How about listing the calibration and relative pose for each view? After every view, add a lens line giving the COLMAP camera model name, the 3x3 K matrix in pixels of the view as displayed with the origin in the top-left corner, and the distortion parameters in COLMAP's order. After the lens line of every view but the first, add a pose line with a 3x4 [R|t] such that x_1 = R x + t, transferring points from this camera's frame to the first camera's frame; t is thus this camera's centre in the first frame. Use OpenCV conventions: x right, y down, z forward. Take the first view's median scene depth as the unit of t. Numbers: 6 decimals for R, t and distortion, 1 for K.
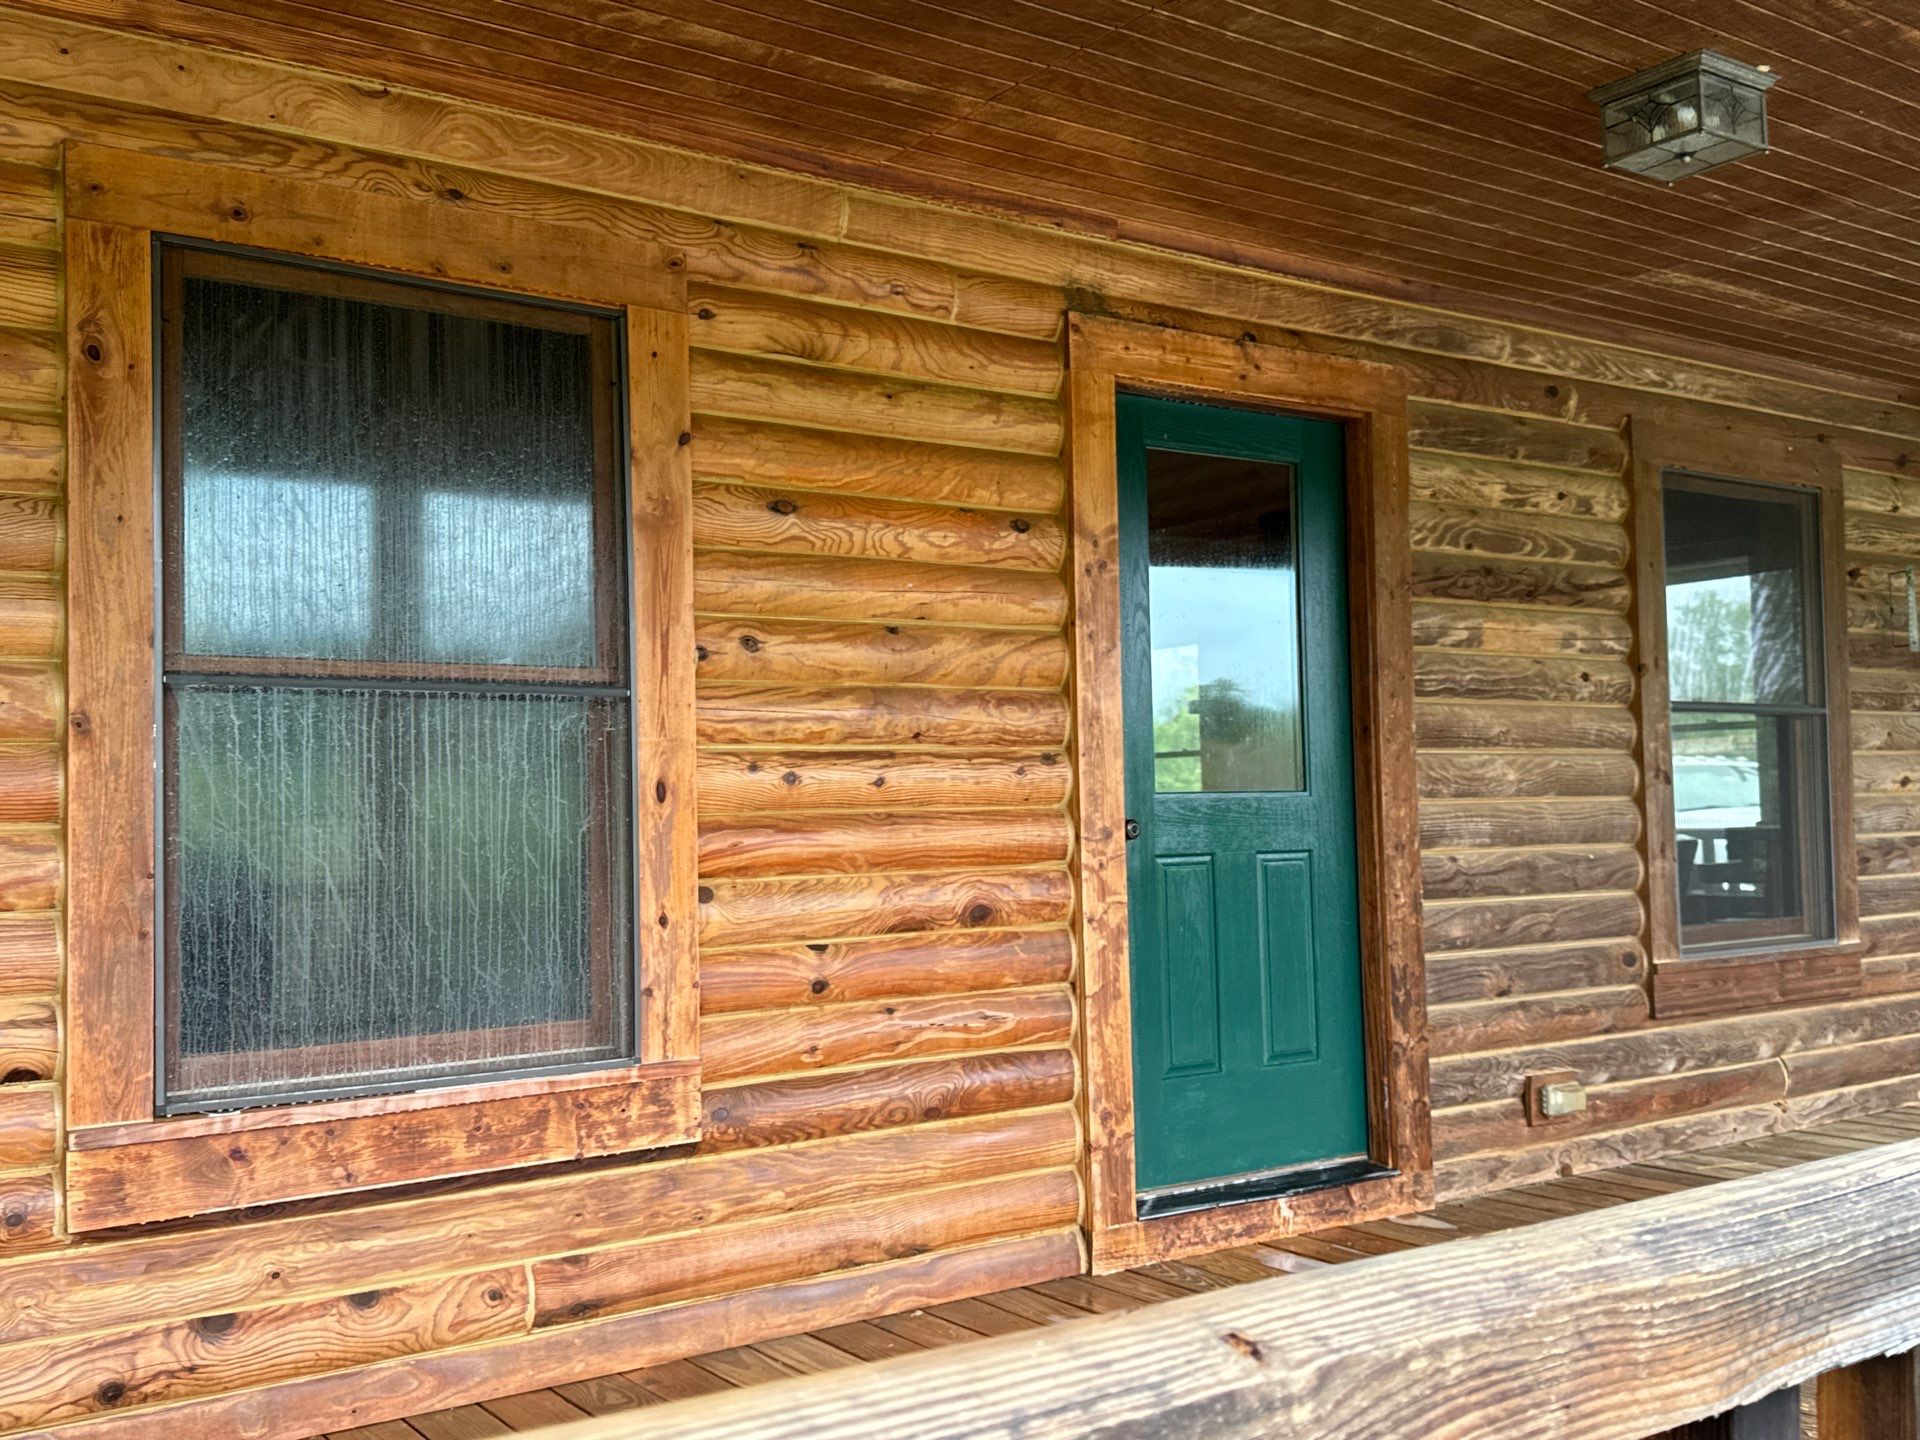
lens RADIAL K [[1855.7, 0, 960.0], [0, 1855.7, 720.0], [0, 0, 1]] dist [0.018783, -0.011382]
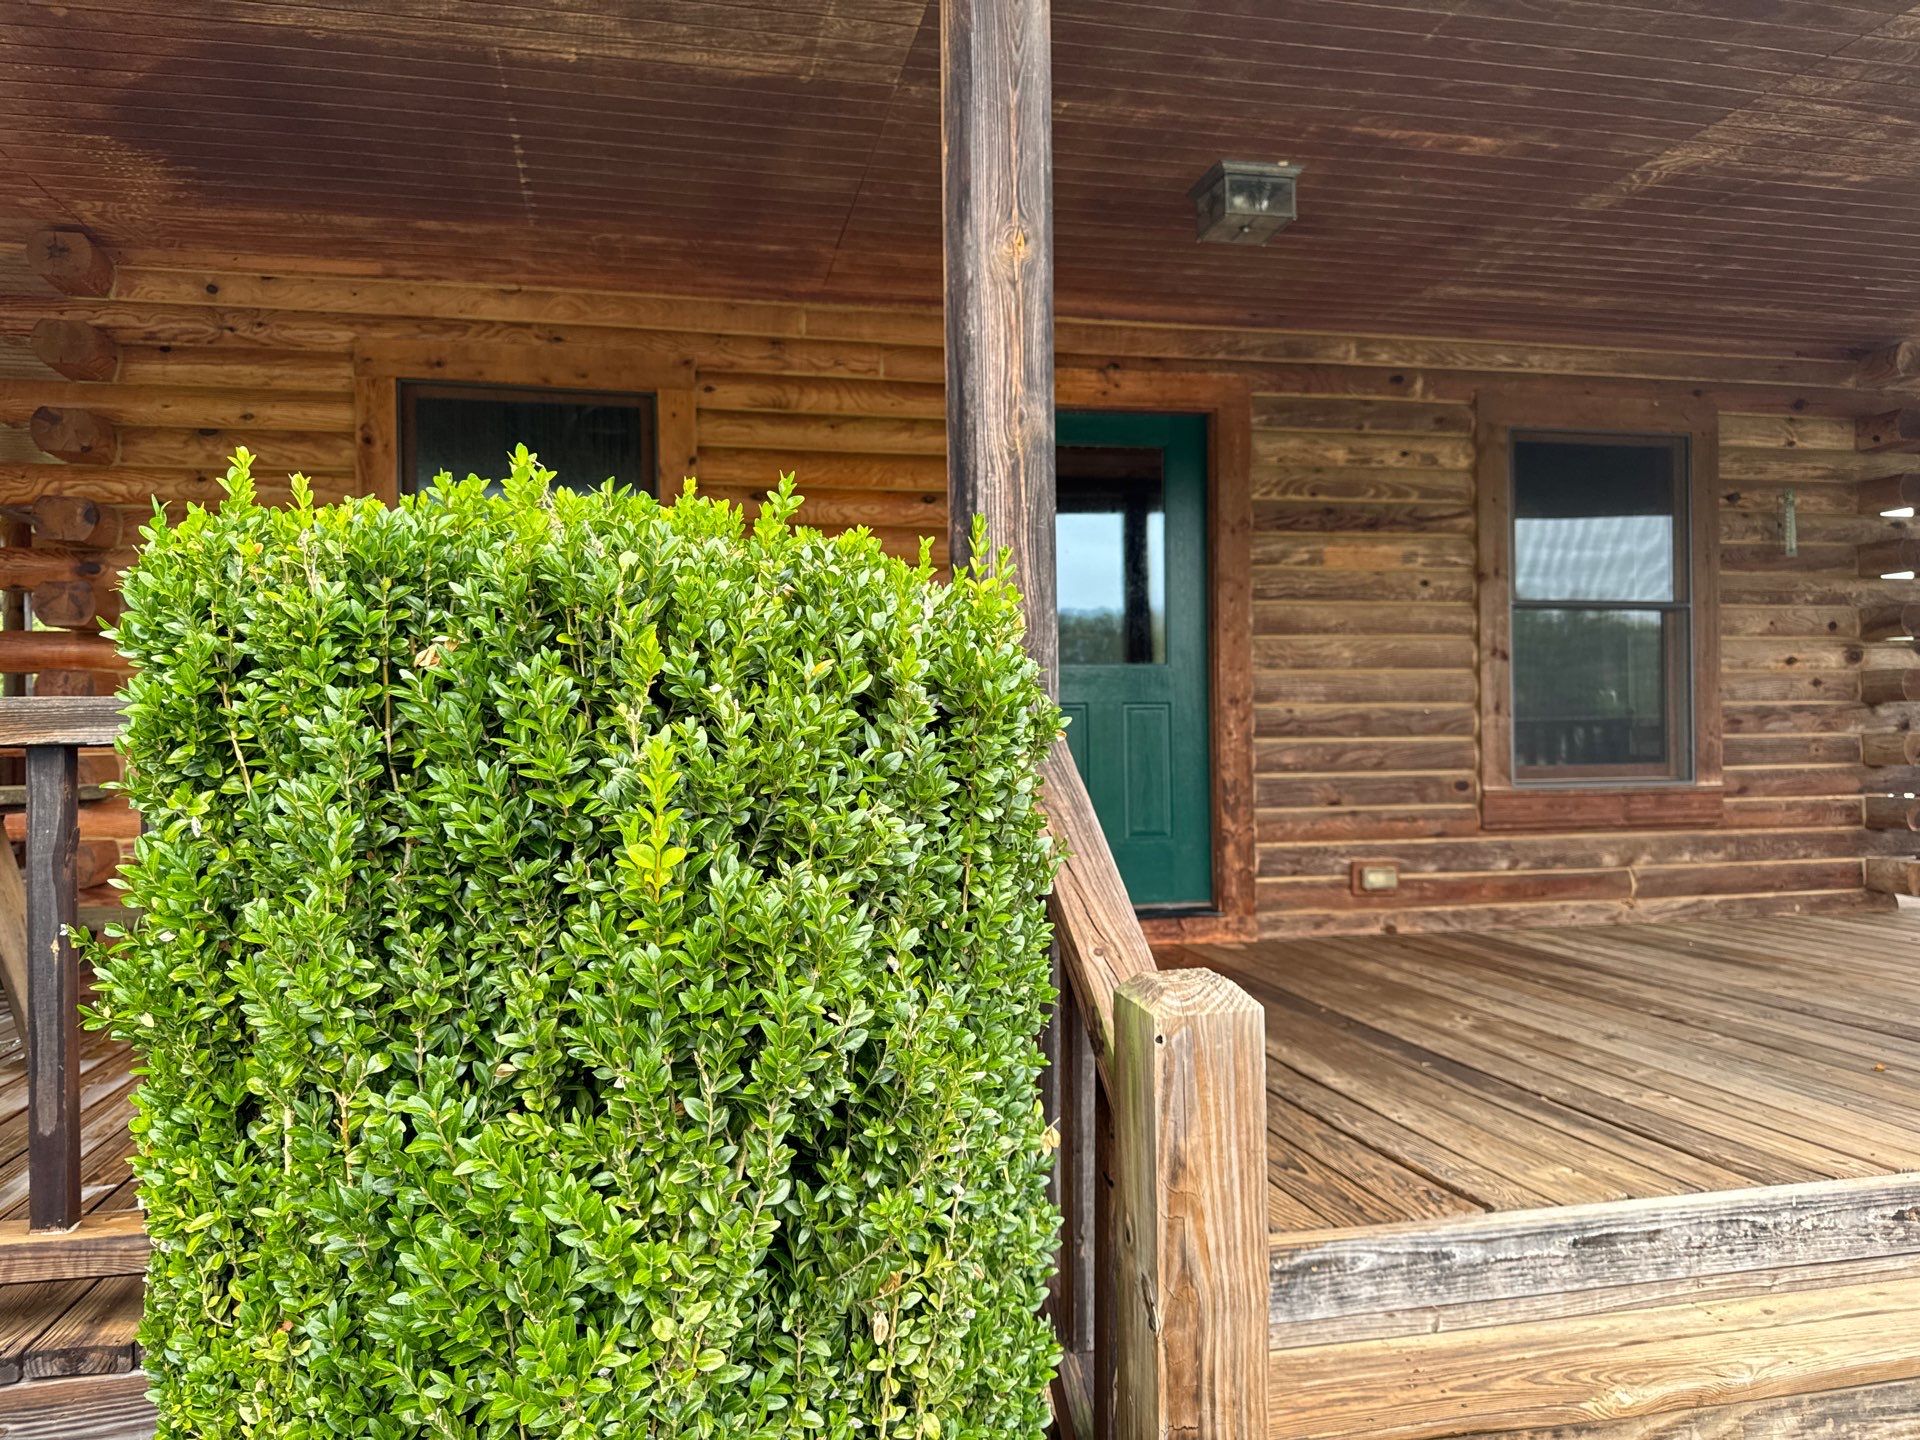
lens RADIAL K [[1371.0, 0, 960.0], [0, 1371.0, 720.0], [0, 0, 1]] dist [0.007886, -0.006096]
pose [[0.922057, 0.005906, -0.387008, 0.436520], [0.012298, 0.998932, 0.044543, 0.030777], [0.386858, -0.045831, 0.921000, -0.094235]]
